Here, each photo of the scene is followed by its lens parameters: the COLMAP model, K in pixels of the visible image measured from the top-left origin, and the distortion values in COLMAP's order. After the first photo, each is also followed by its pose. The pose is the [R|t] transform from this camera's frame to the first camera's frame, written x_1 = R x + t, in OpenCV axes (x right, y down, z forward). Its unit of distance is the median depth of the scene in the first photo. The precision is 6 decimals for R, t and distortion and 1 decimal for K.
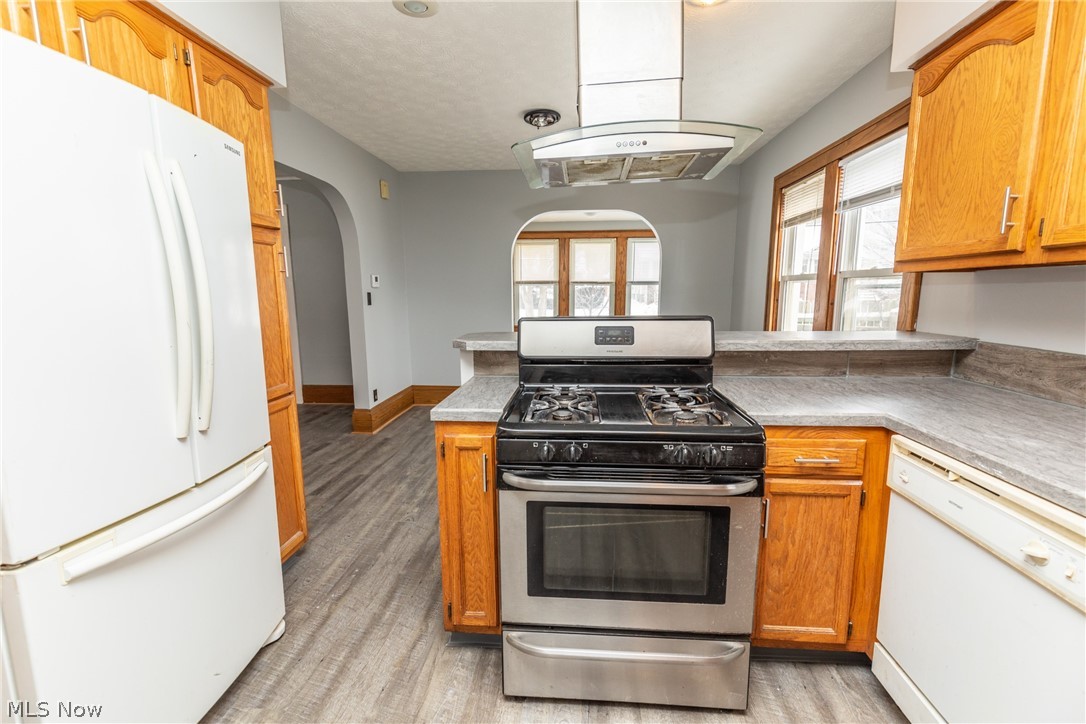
lens RADIAL K [[481.7, 0, 543.6], [0, 481.7, 368.5], [0, 0, 1]] dist [0.002825, -0.000745]
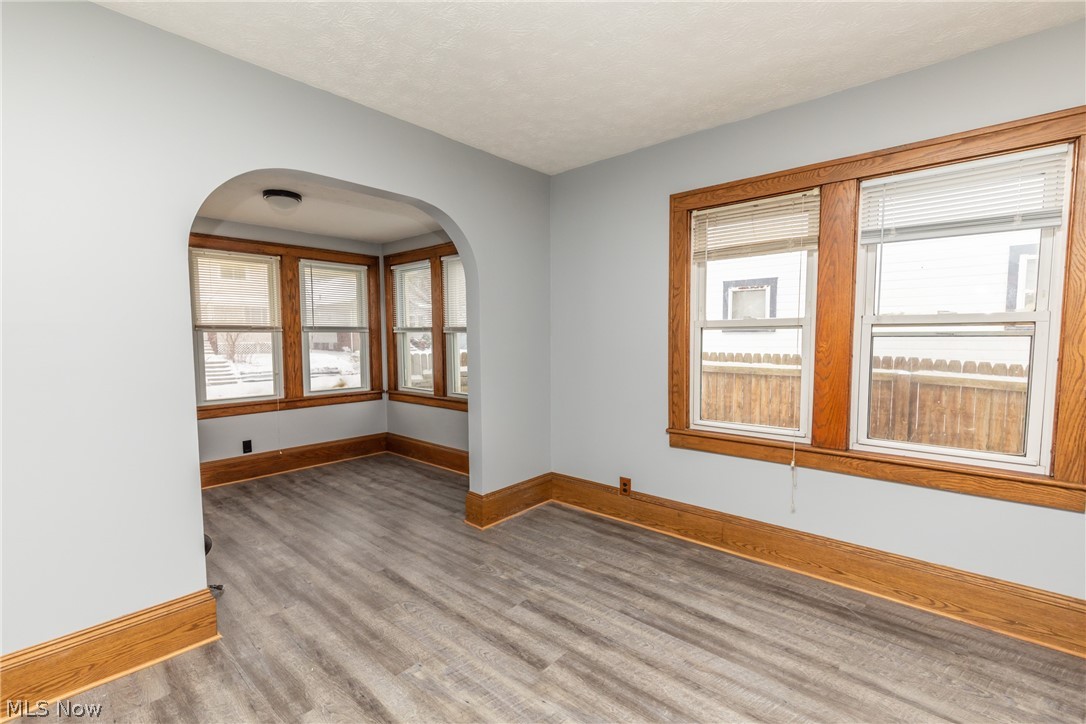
lens RADIAL K [[481.7, 0, 543.6], [0, 481.7, 368.5], [0, 0, 1]] dist [0.002825, -0.000745]
pose [[0.598899, -0.055705, 0.798885, -0.645073], [0.134736, 0.990366, -0.031951, -0.280055], [-0.789409, 0.126774, 0.600635, 1.675997]]
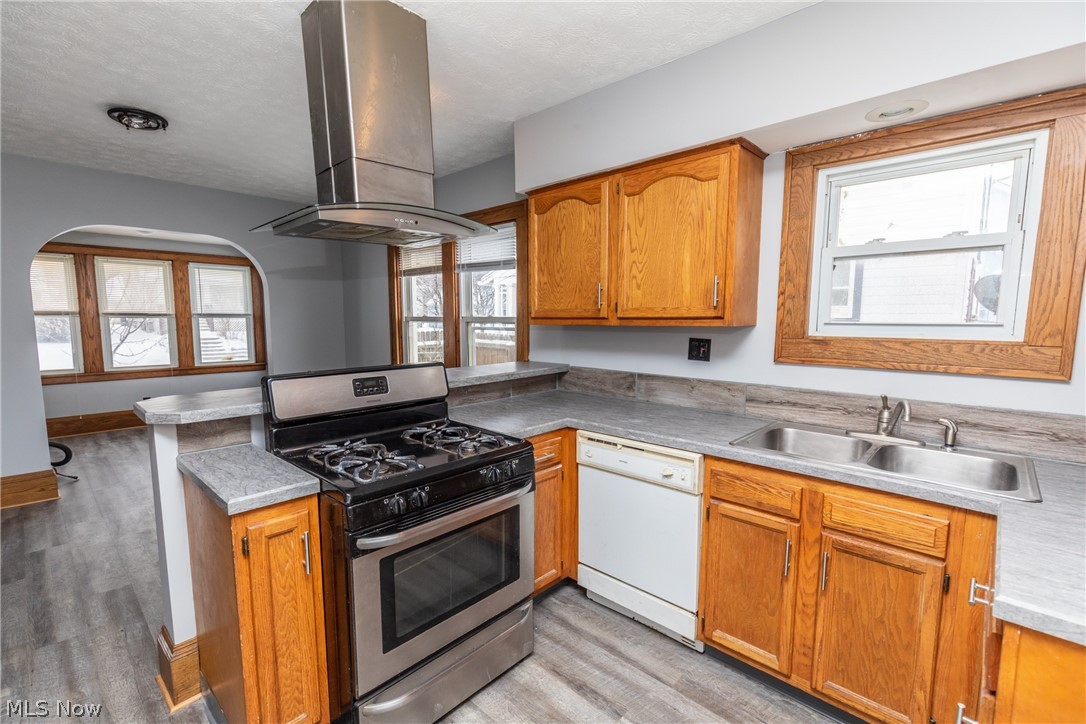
lens RADIAL K [[481.7, 0, 543.6], [0, 481.7, 368.5], [0, 0, 1]] dist [0.002825, -0.000745]
pose [[0.619590, -0.078682, 0.780972, -0.493380], [0.119726, 0.992794, 0.005037, -0.074889], [-0.775741, 0.090381, 0.624546, 0.050133]]
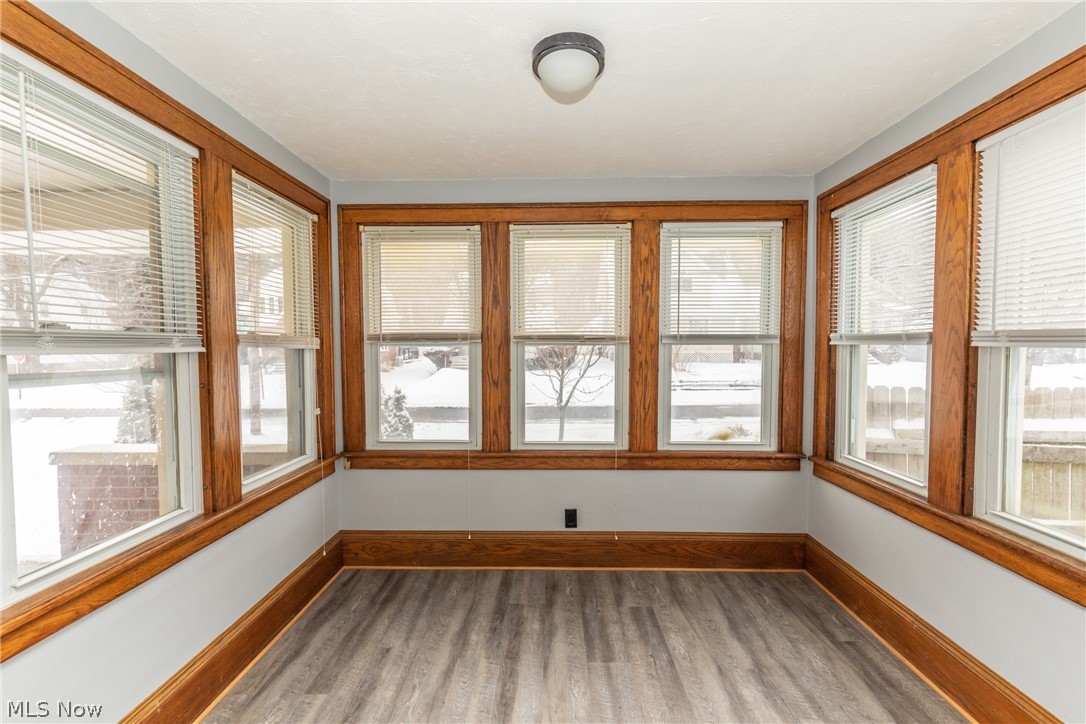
lens RADIAL K [[481.7, 0, 543.6], [0, 481.7, 368.5], [0, 0, 1]] dist [0.002825, -0.000745]
pose [[0.997961, -0.003272, 0.063743, 0.249207], [0.010782, 0.992975, -0.117833, -0.490434], [-0.062909, 0.118280, 0.990985, 2.802803]]
